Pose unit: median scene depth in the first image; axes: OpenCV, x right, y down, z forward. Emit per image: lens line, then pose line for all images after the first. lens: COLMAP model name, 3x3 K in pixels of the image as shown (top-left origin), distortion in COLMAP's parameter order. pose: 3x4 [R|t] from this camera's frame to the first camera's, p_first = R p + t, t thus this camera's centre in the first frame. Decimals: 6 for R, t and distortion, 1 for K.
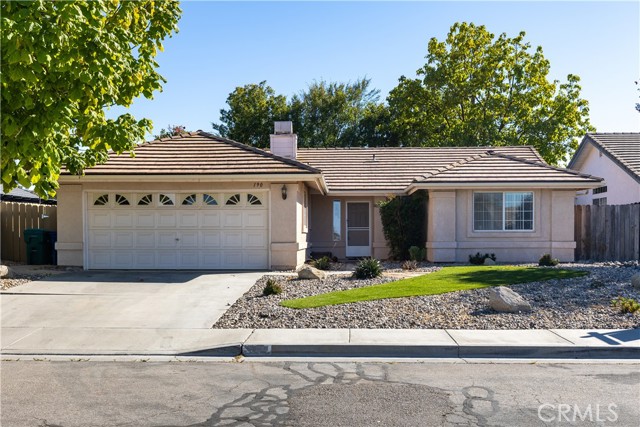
lens RADIAL K [[663.3, 0, 320.0], [0, 663.3, 213.5], [0, 0, 1]] dist [0.006234, -0.001841]
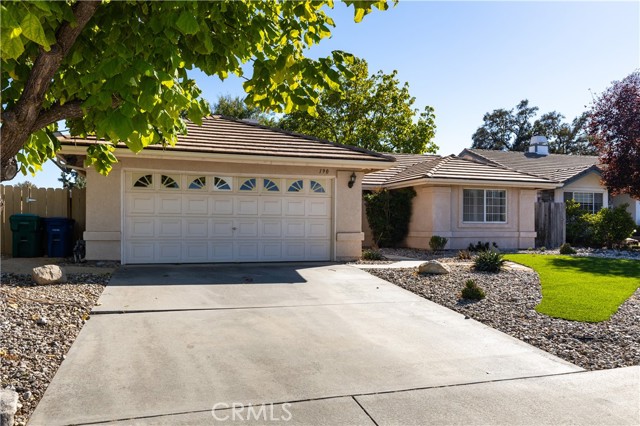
lens RADIAL K [[474.4, 0, 320.0], [0, 474.4, 213.0], [0, 0, 1]] dist [-0.005589, -0.000954]
pose [[0.942362, 0.016919, 0.334167, -0.319136], [-0.020301, 0.999772, 0.006631, 0.011671], [-0.333979, -0.013032, 0.942490, 0.360171]]
